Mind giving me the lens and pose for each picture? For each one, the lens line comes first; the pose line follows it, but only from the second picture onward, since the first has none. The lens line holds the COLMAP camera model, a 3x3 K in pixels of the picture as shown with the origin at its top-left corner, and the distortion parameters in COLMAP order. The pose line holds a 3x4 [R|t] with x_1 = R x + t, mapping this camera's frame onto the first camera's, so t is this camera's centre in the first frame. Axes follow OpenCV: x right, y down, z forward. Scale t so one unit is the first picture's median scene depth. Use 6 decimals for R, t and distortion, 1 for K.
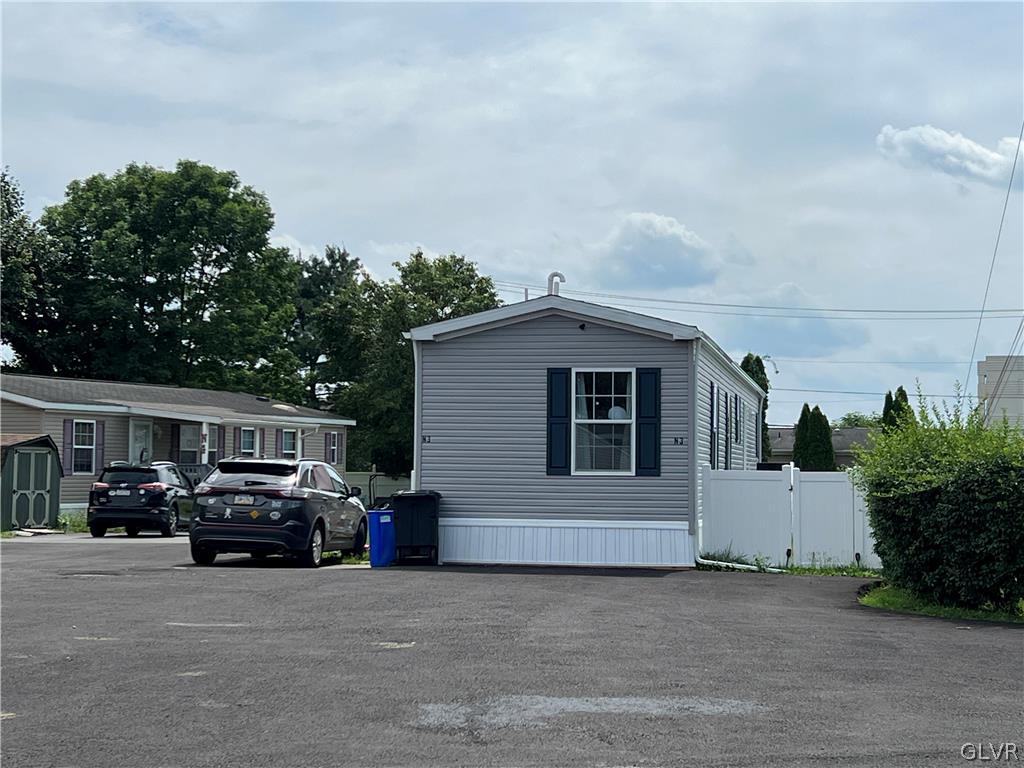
lens RADIAL K [[1900.7, 0, 512.0], [0, 1900.7, 384.0], [0, 0, 1]] dist [0.025642, 0.047474]
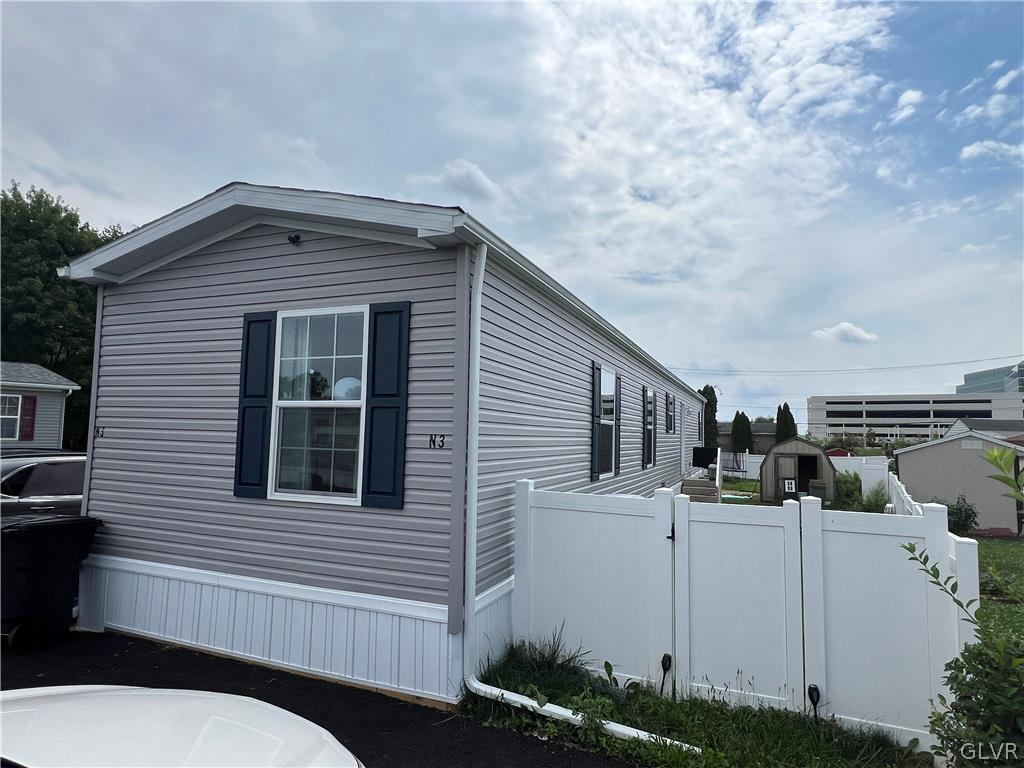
lens RADIAL K [[607.6, 0, 510.6], [0, 607.6, 396.2], [0, 0, 1]] dist [0.003307, -0.001874]
pose [[0.978437, -0.000995, -0.206545, 0.138805], [-0.003663, 0.999747, -0.022170, 0.021046], [0.206515, 0.022449, 0.978186, 0.833396]]
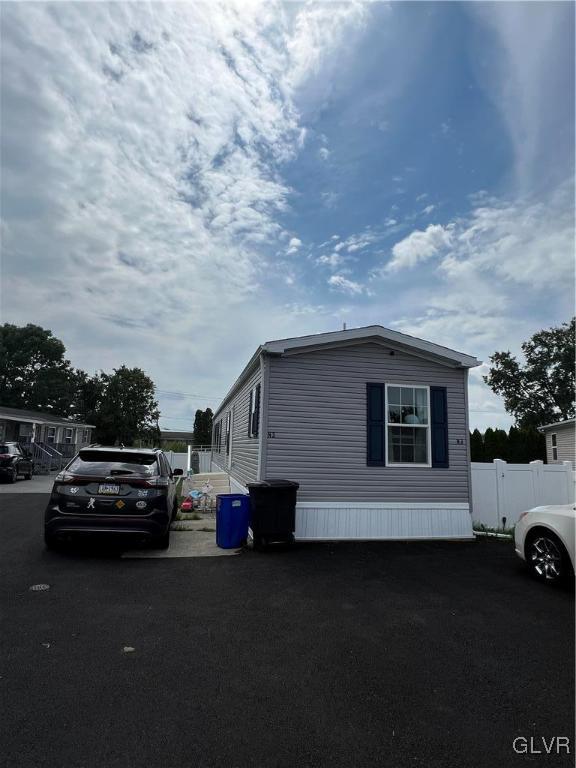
lens RADIAL K [[444.5, 0, 283.6], [0, 444.5, 378.3], [0, 0, 1]] dist [-0.011853, -0.000258]
pose [[0.929895, 0.075125, 0.360070, -0.144122], [-0.037772, 0.993249, -0.109683, 0.024251], [-0.365879, 0.088393, 0.926455, 0.739588]]
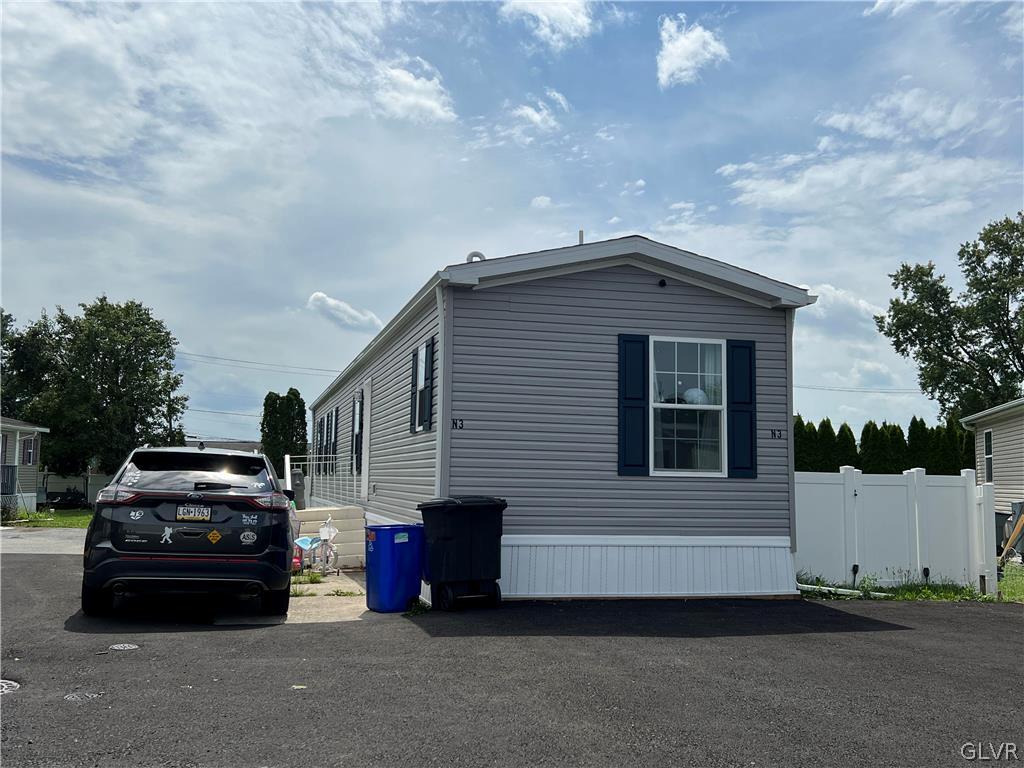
lens RADIAL K [[991.2, 0, 512.0], [0, 991.2, 384.0], [0, 0, 1]] dist [0.095809, -0.242069]
pose [[0.904753, 0.045384, 0.423512, -0.187207], [-0.026578, 0.998385, -0.050208, 0.032526], [-0.425106, 0.034170, 0.904498, 0.660581]]
